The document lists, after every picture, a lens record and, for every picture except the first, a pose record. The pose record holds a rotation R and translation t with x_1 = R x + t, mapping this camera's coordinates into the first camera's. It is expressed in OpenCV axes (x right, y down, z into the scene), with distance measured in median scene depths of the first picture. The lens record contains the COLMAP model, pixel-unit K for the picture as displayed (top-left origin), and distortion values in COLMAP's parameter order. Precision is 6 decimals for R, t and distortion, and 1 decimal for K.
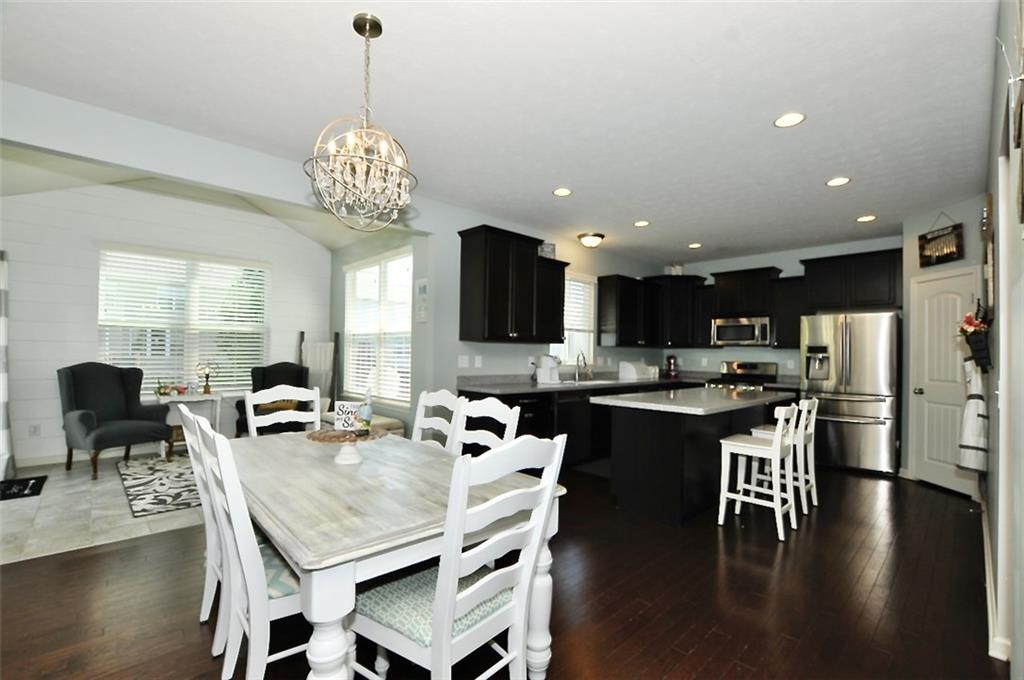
lens RADIAL K [[451.2, 0, 511.5], [0, 451.2, 345.2], [0, 0, 1]] dist [-0.027649, 0.002370]
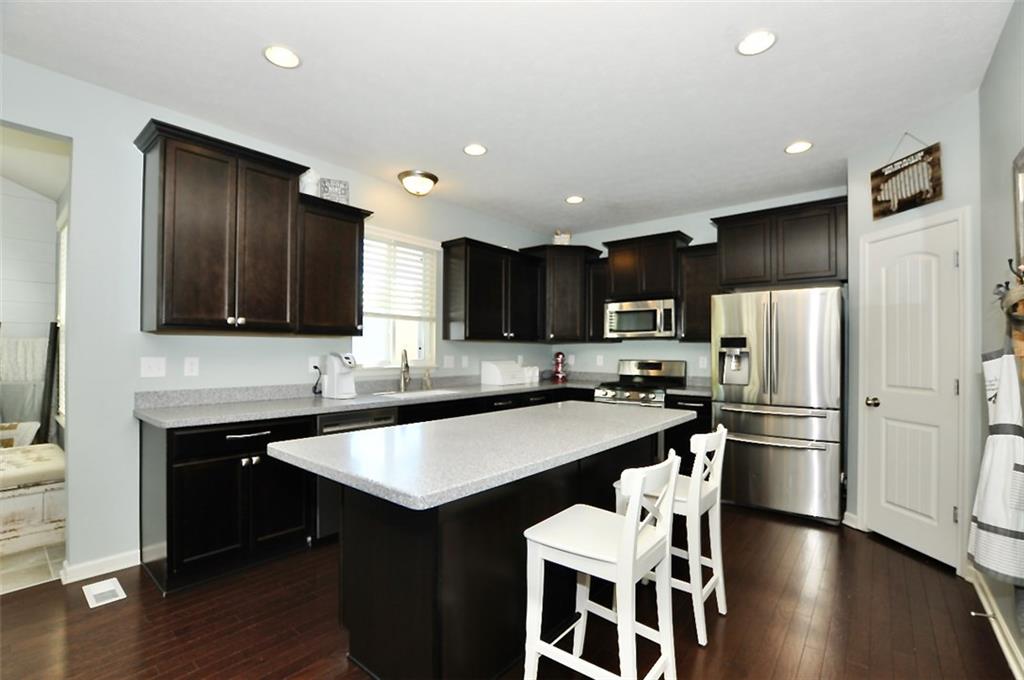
lens RADIAL K [[451.2, 0, 511.3], [0, 451.2, 344.2], [0, 0, 1]] dist [-0.027649, 0.002370]
pose [[0.993058, -0.008474, 0.117321, 0.251590], [0.007921, 0.999955, 0.005177, 0.006351], [-0.117360, -0.004212, 0.993081, 0.334395]]
